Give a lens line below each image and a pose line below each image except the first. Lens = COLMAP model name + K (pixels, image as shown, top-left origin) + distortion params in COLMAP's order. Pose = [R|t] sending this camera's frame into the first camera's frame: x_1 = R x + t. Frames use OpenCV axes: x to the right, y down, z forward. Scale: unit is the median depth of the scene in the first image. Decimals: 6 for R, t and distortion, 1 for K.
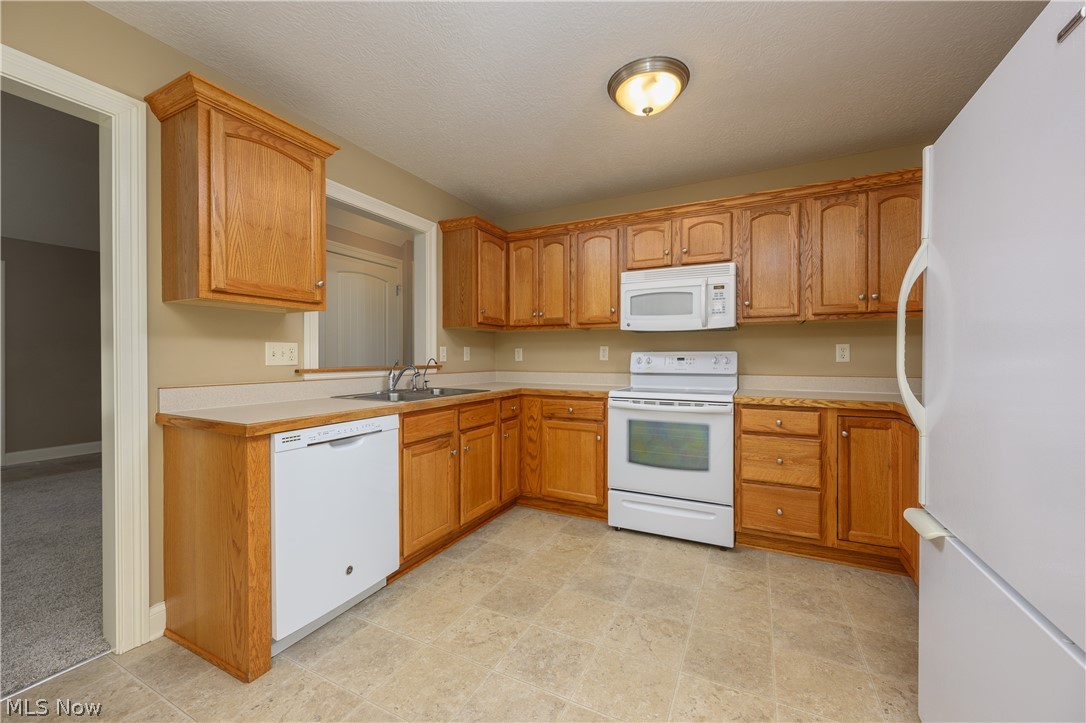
lens RADIAL K [[426.8, 0, 539.4], [0, 426.8, 359.6], [0, 0, 1]] dist [0.000748, 0.000062]
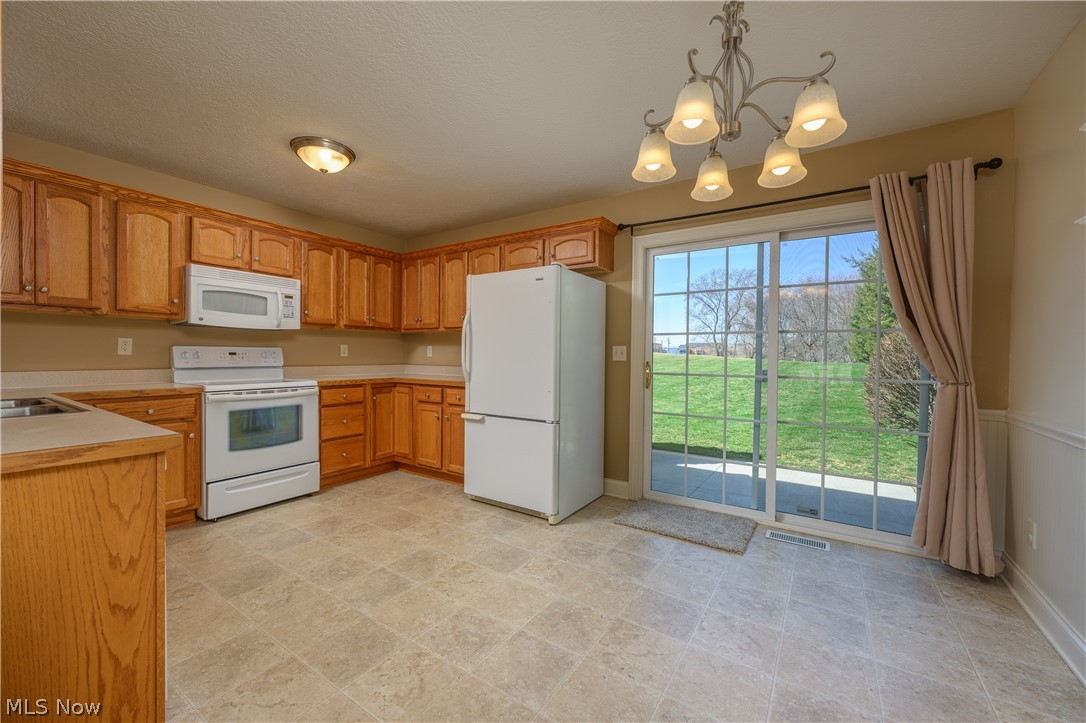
lens RADIAL K [[426.8, 0, 539.4], [0, 426.8, 359.6], [0, 0, 1]] dist [0.000748, 0.000062]
pose [[0.123468, -0.009848, 0.992300, -0.740407], [-0.005930, 0.999926, 0.010662, -0.002591], [-0.992331, -0.007200, 0.123401, 0.109503]]
